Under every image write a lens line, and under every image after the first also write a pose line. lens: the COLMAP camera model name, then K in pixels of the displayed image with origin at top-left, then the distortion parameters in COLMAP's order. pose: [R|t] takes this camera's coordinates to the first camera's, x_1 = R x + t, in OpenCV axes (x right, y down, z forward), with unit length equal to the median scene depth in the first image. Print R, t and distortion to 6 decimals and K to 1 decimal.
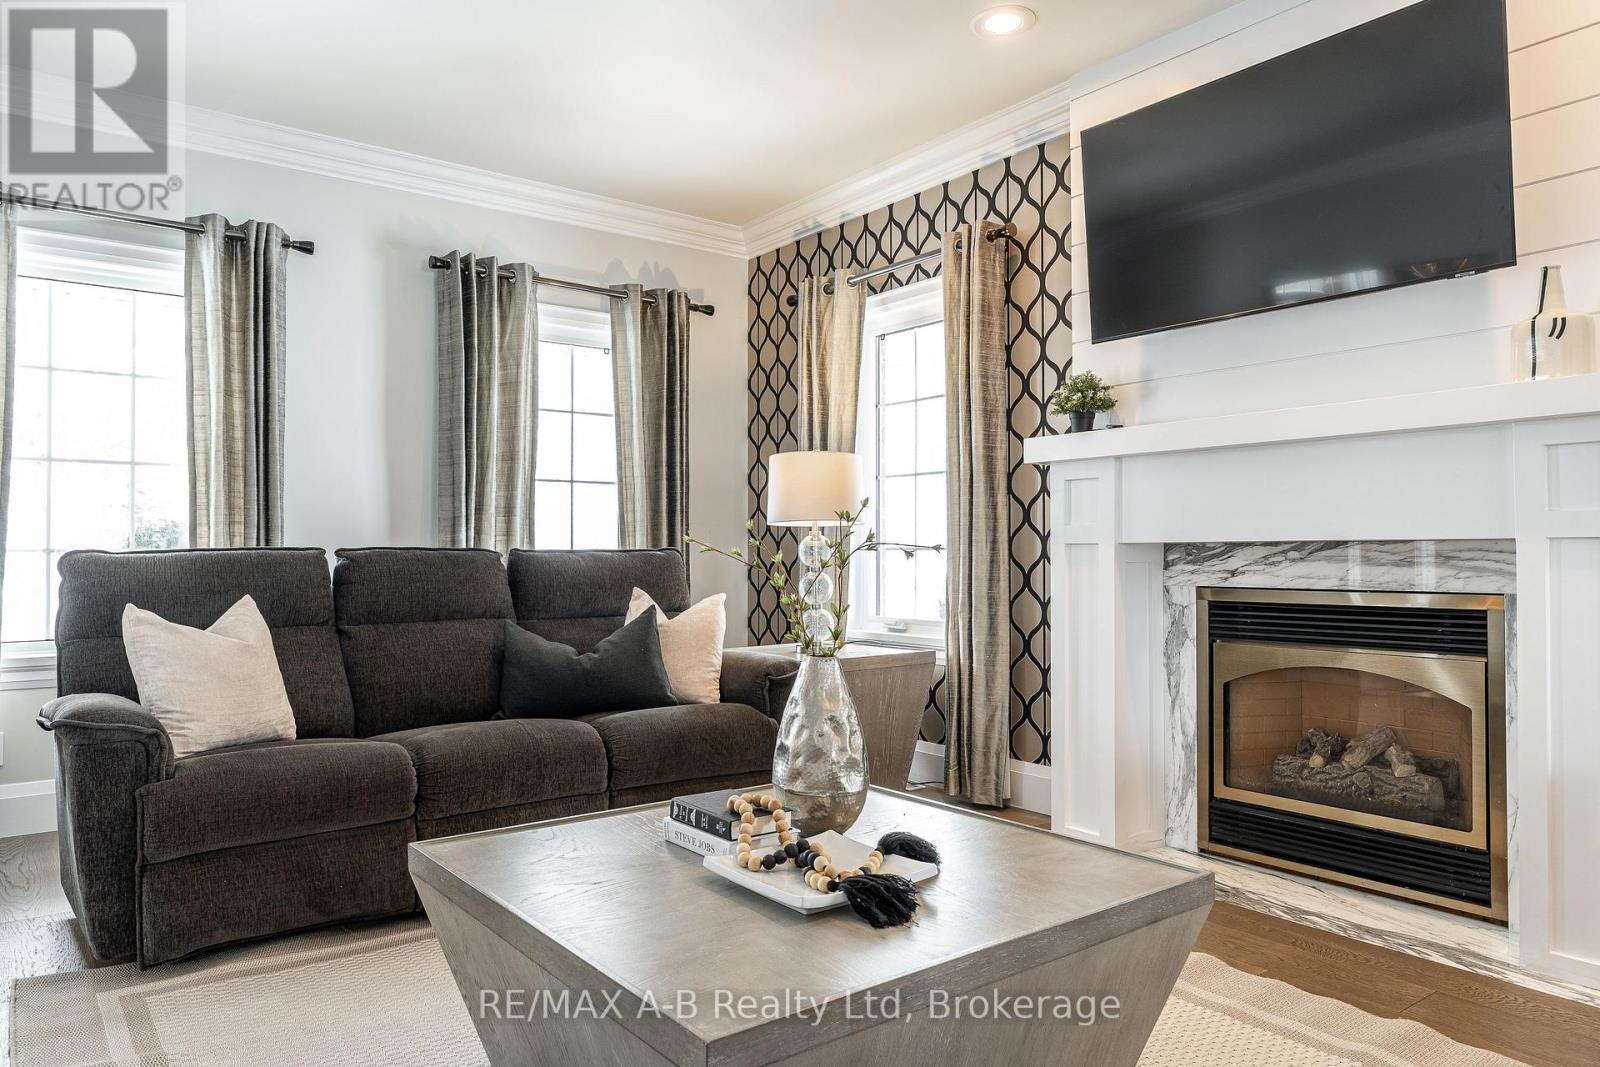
lens RADIAL K [[1045.6, 0, 805.9], [0, 1045.6, 539.6], [0, 0, 1]] dist [0.000436, 0.000734]
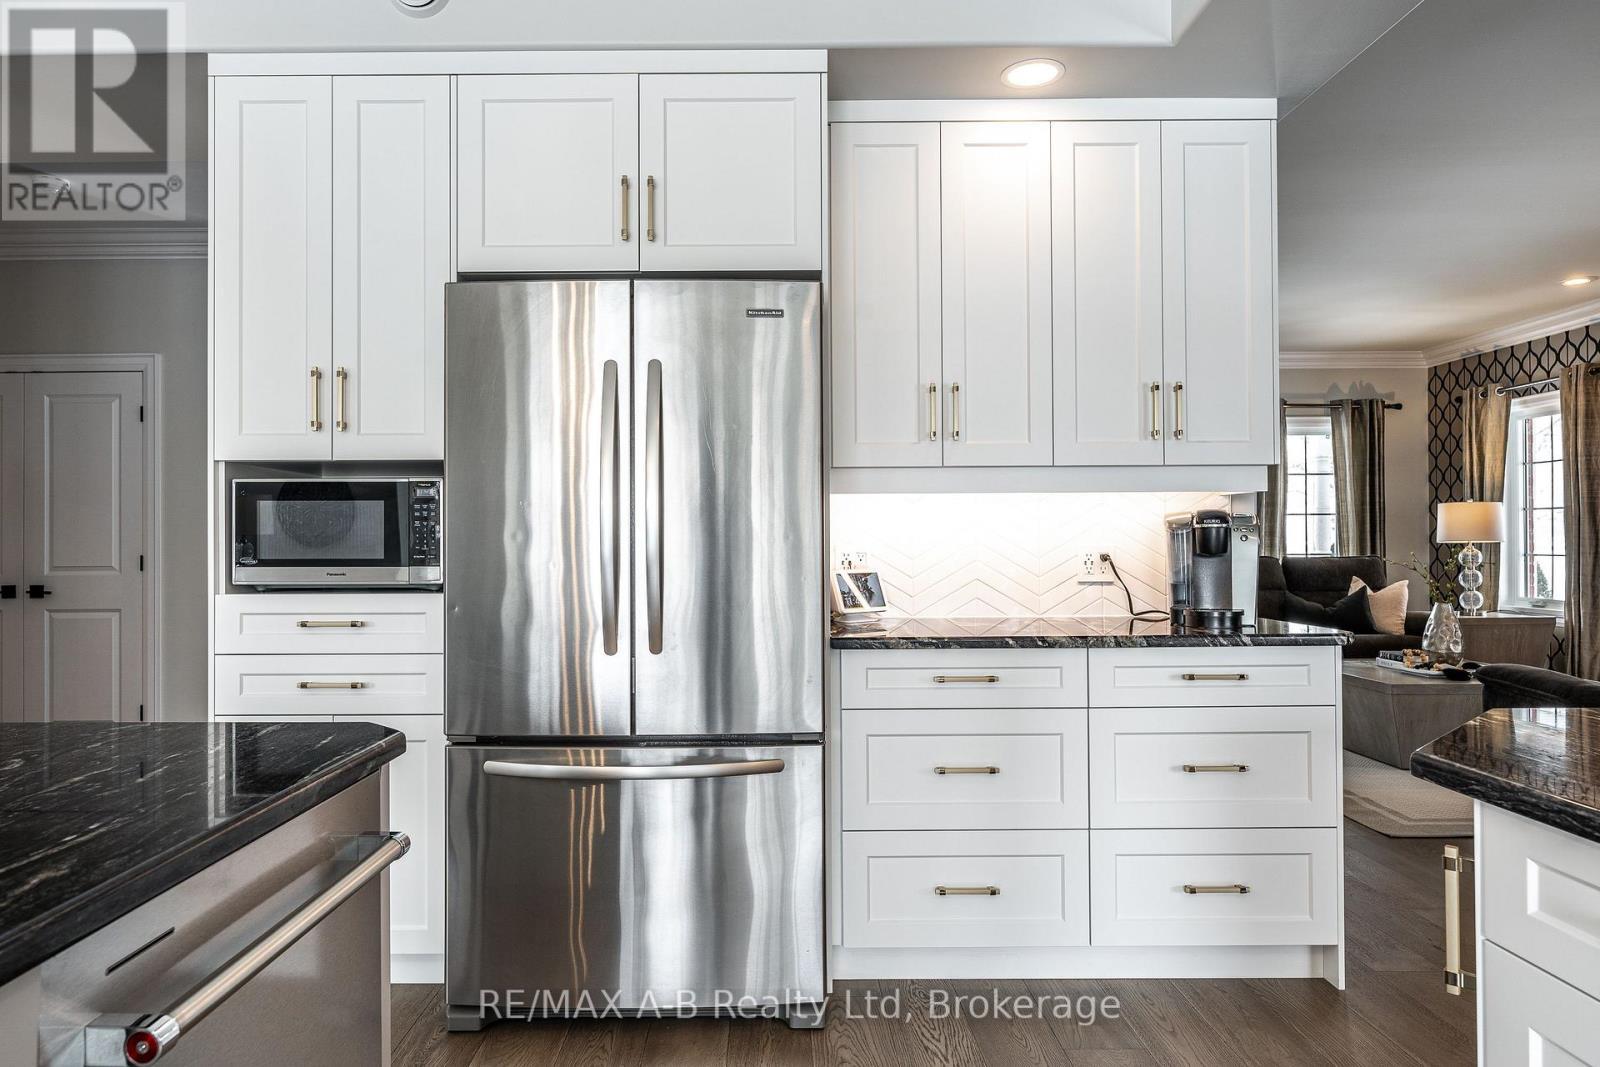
lens RADIAL K [[1086.4, 0, 758.0], [0, 1086.4, 521.5], [0, 0, 1]] dist [0.021585, 0.000813]
pose [[0.806282, -0.010643, -0.591435, 0.119337], [0.008404, 0.999943, -0.006538, -0.042256], [0.591471, 0.000301, 0.806326, -1.047388]]
